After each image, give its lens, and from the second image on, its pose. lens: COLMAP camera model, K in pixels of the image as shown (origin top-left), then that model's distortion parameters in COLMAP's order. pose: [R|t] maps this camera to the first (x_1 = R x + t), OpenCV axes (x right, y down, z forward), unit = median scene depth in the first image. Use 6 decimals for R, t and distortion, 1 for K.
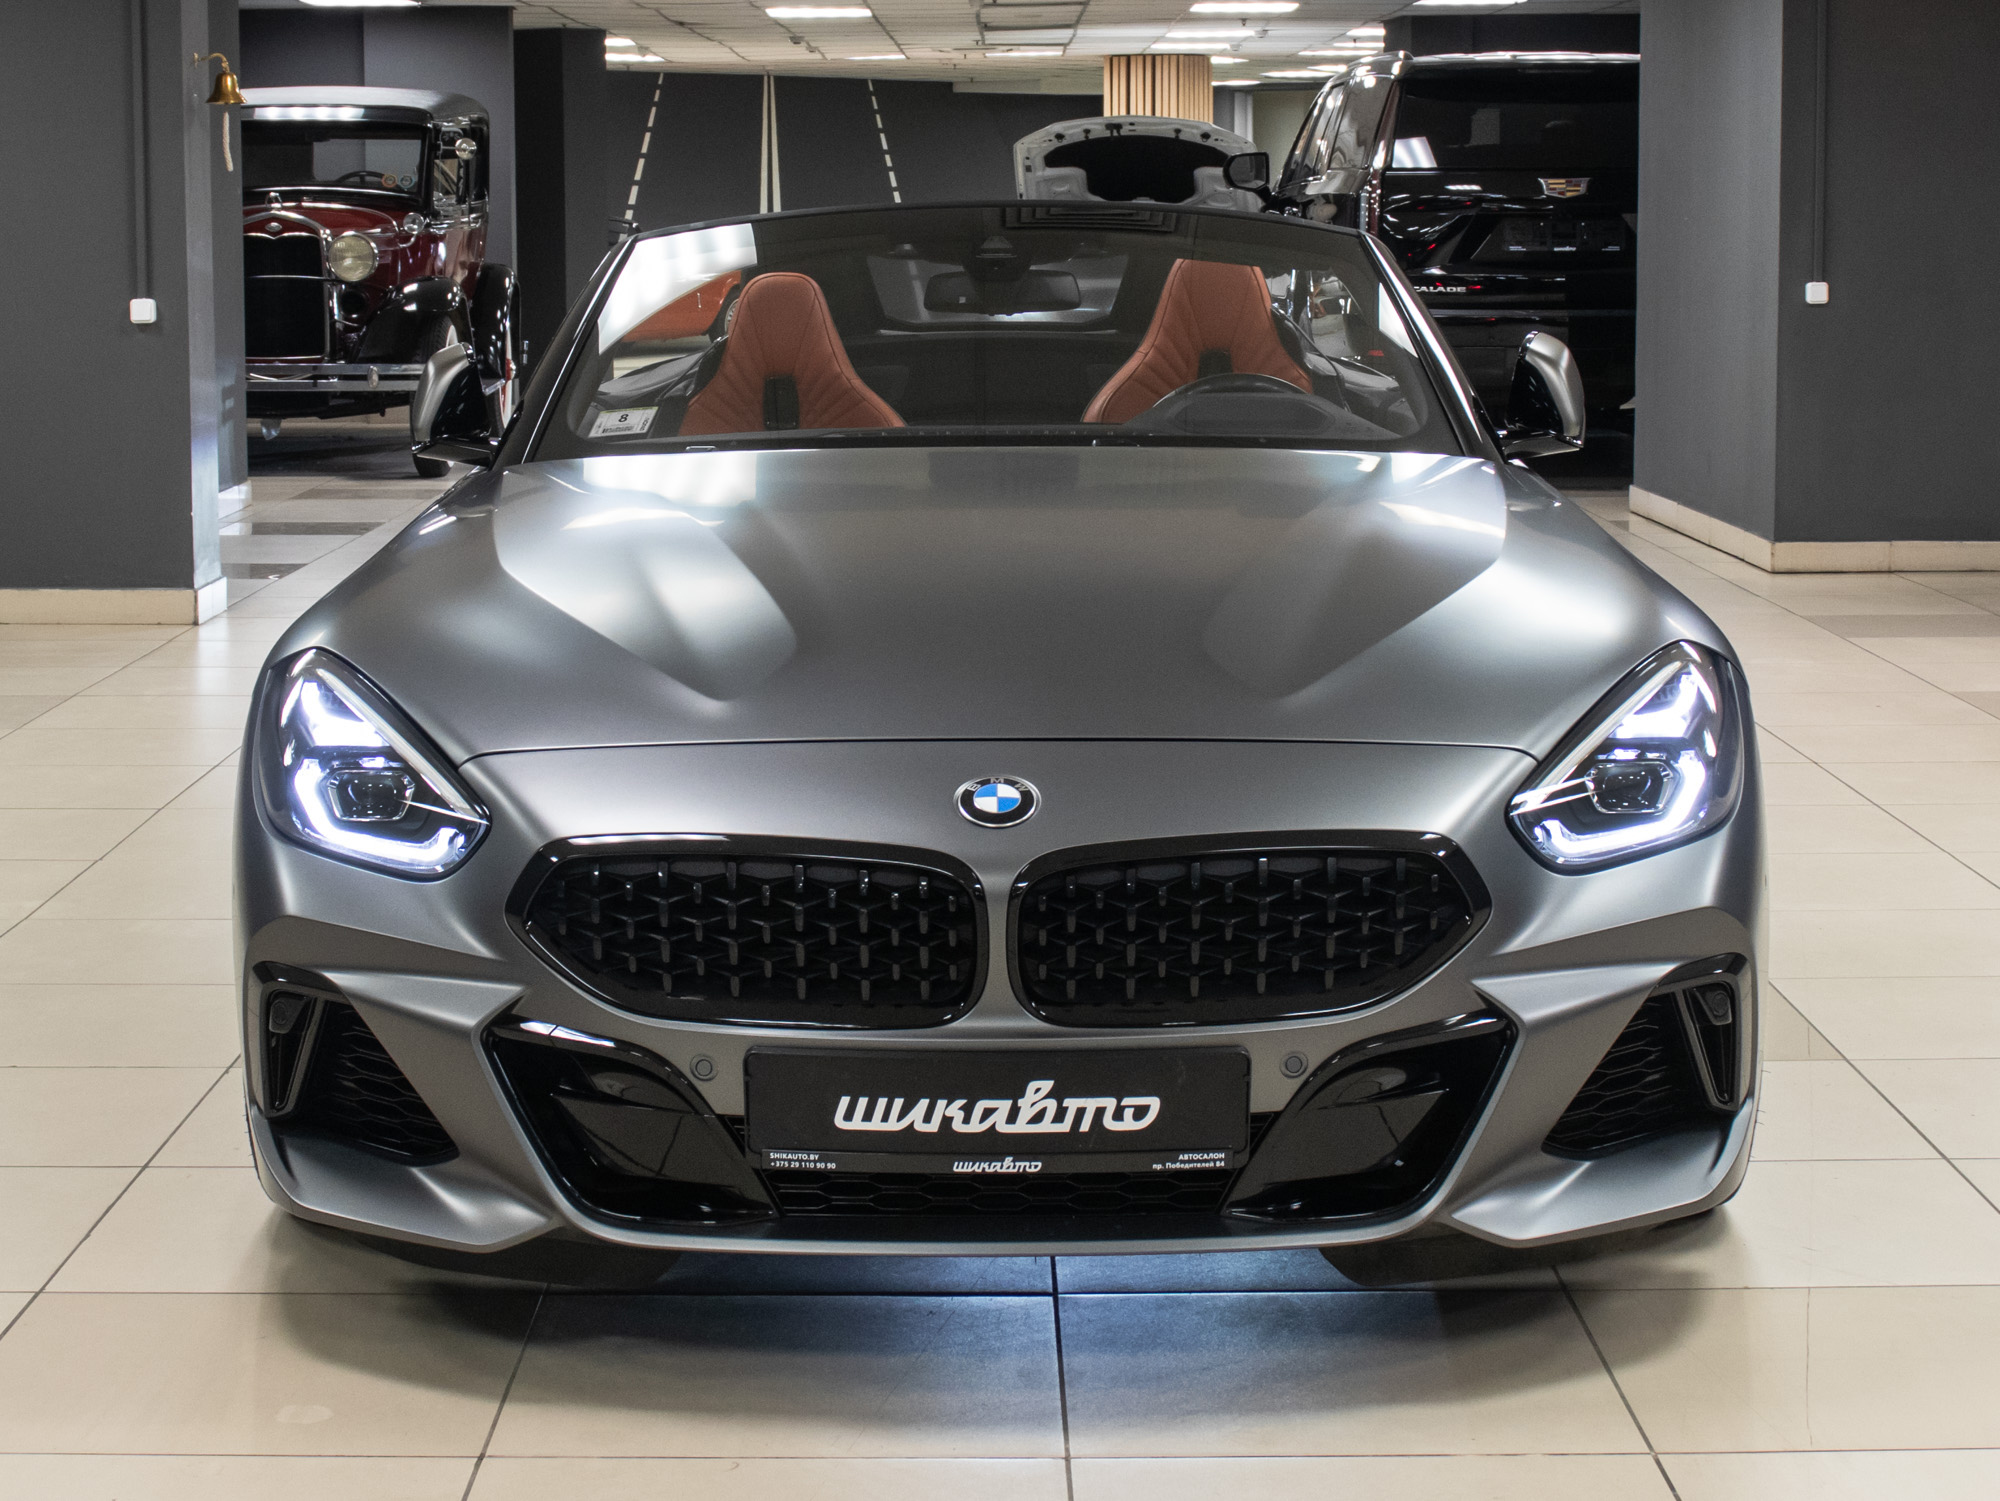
lens RADIAL K [[3924.3, 0, 978.6], [0, 3924.3, 798.5], [0, 0, 1]] dist [-0.066037, -0.218754]
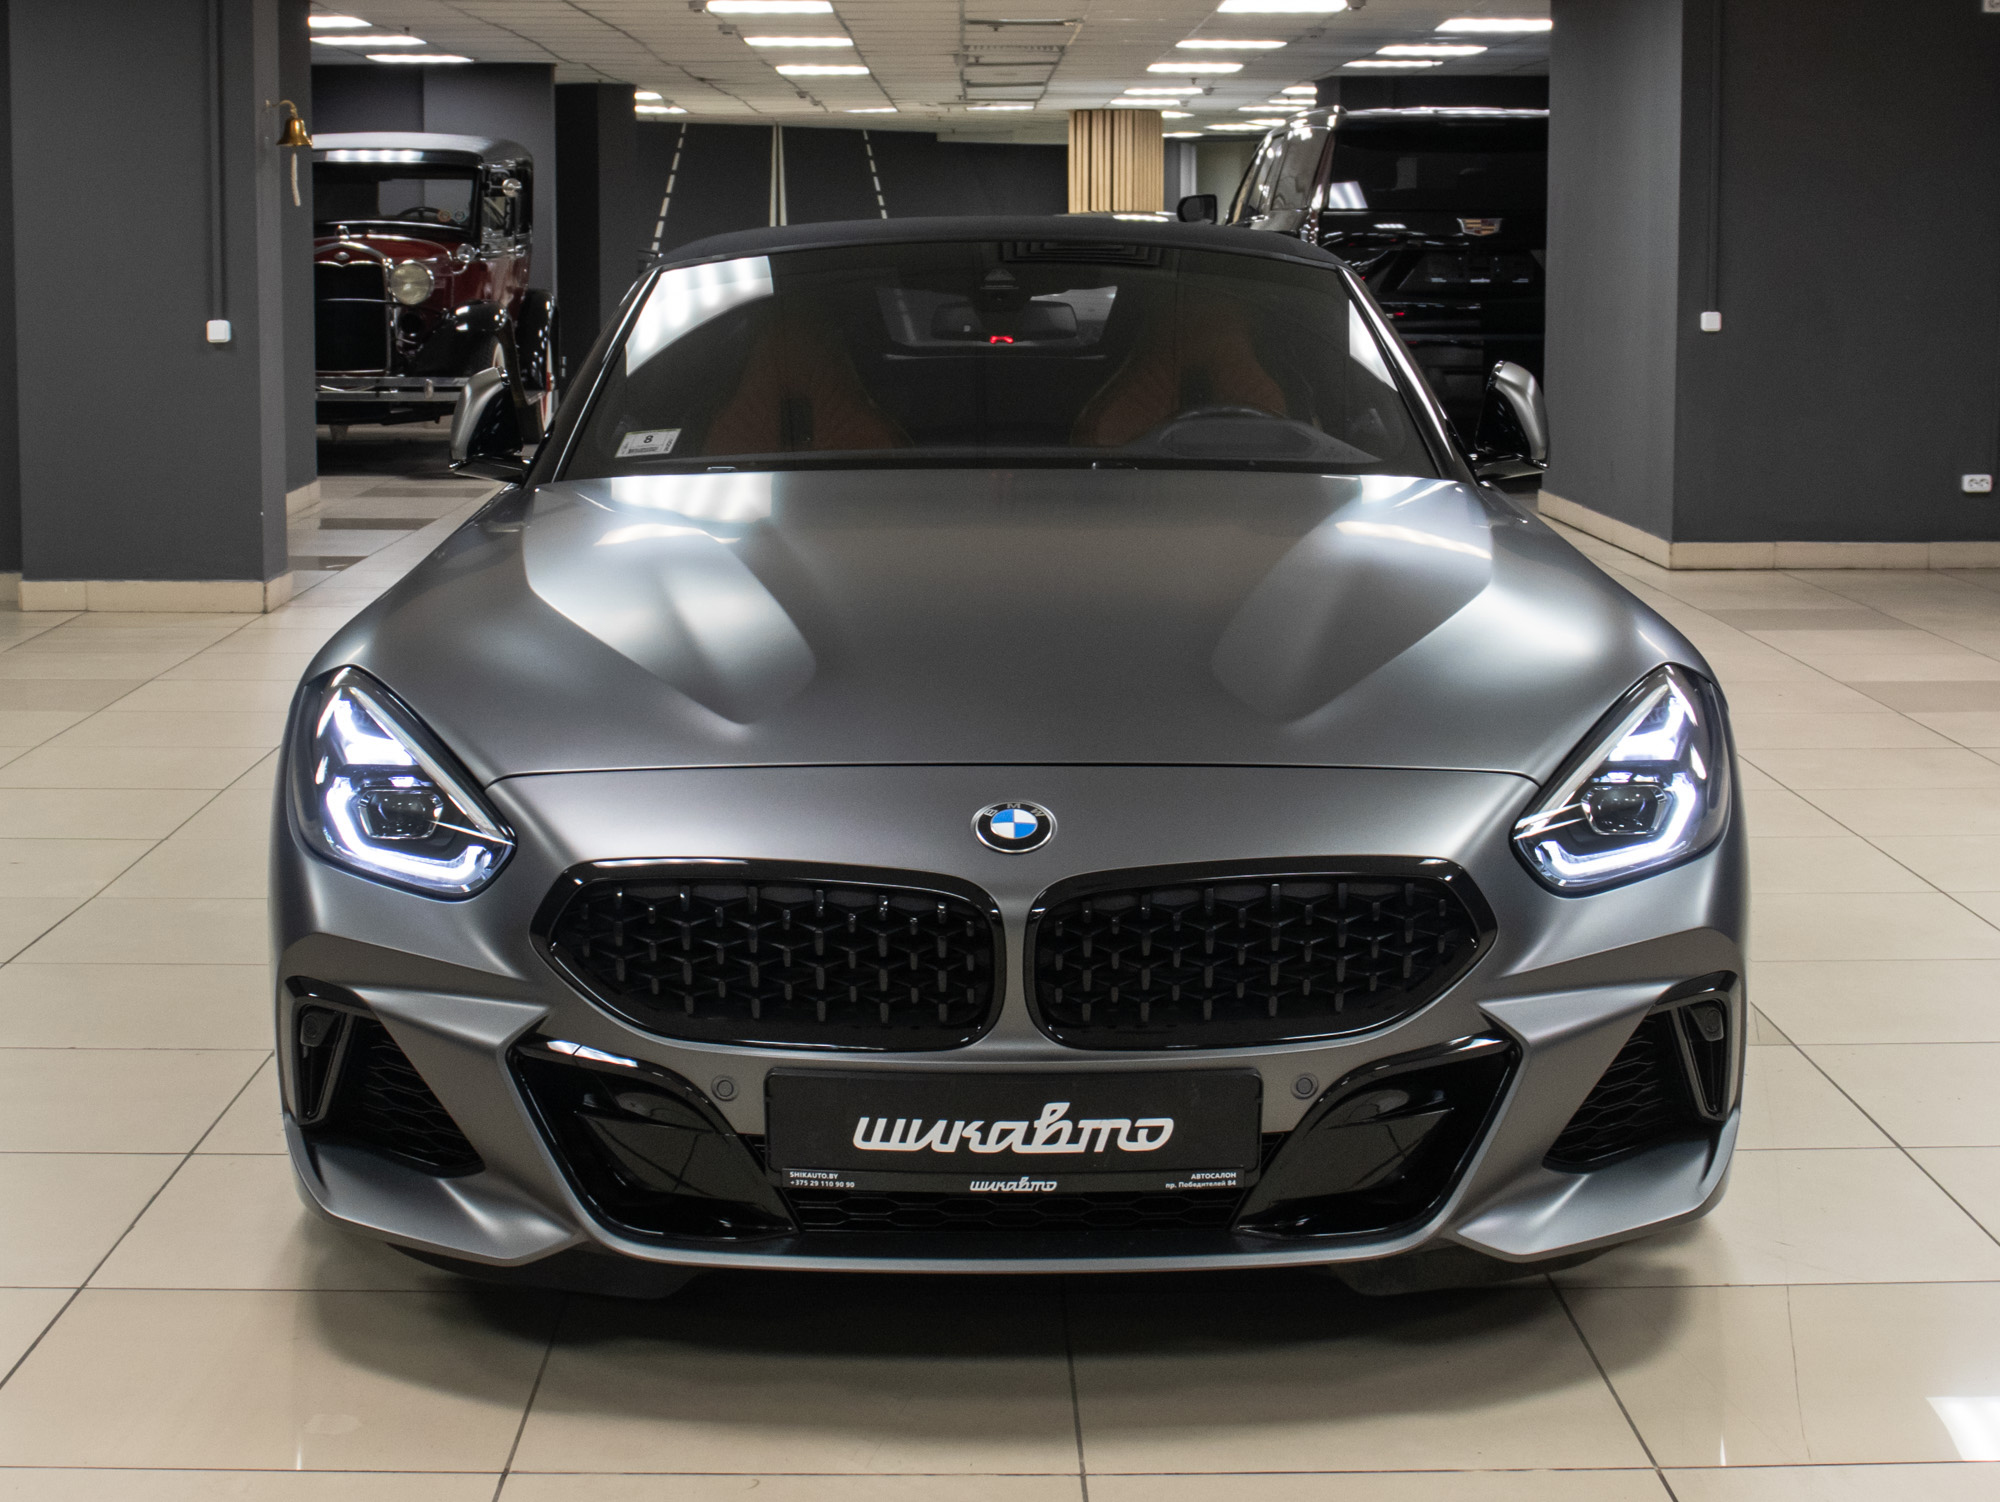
lens RADIAL K [[3347.4, 0, 1000.0], [0, 3347.4, 751.0], [0, 0, 1]] dist [-0.101073, 0.044216]
pose [[0.999896, 0.002964, 0.014129, -0.010954], [-0.002989, 0.999994, 0.001713, -0.019895], [-0.014124, -0.001755, 0.999899, 0.129293]]
